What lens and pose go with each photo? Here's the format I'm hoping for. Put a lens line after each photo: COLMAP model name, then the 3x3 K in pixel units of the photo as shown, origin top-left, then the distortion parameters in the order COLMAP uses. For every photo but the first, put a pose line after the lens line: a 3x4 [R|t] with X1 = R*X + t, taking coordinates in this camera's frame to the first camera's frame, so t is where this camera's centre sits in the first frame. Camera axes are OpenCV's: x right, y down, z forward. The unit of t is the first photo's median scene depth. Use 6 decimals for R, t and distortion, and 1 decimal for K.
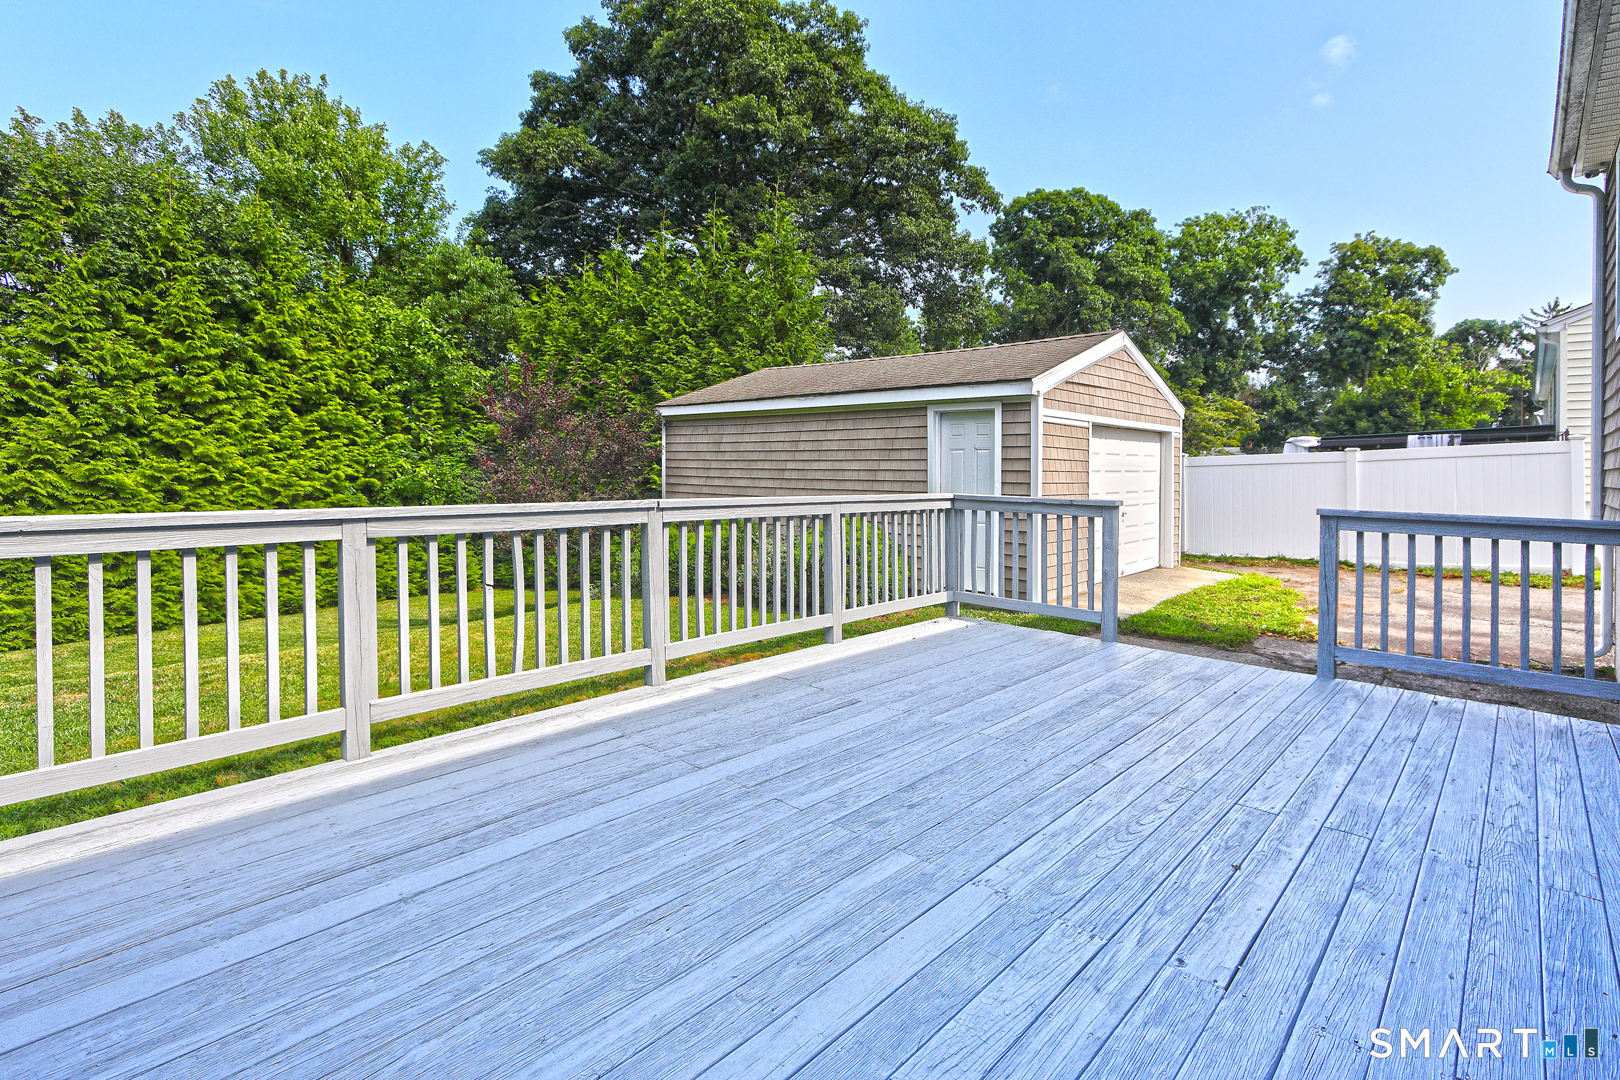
lens RADIAL K [[746.8, 0, 839.3], [0, 746.8, 561.0], [0, 0, 1]] dist [0.004464, -0.000283]
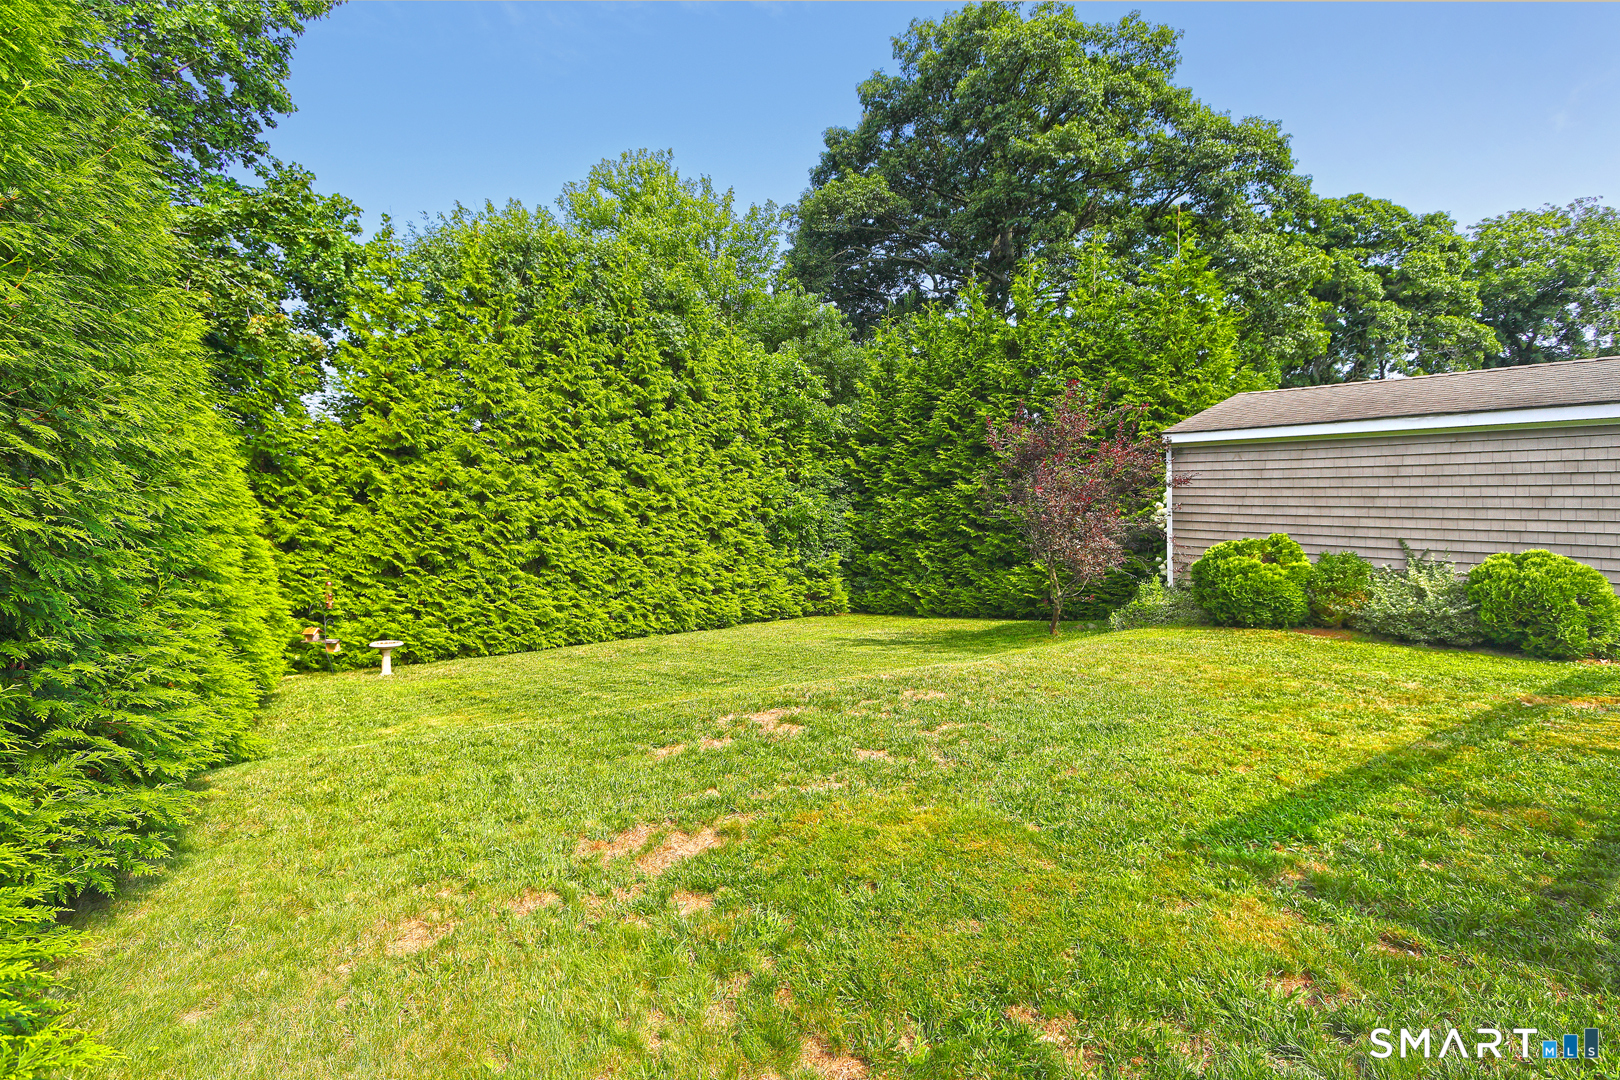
lens RADIAL K [[737.6, 0, 811.3], [0, 737.6, 596.7], [0, 0, 1]] dist [0.010552, -0.001283]
pose [[0.969865, 0.038298, -0.240616, -0.300152], [-0.039312, 0.999227, 0.000587, 0.015310], [0.240452, 0.008890, 0.970620, -0.028706]]
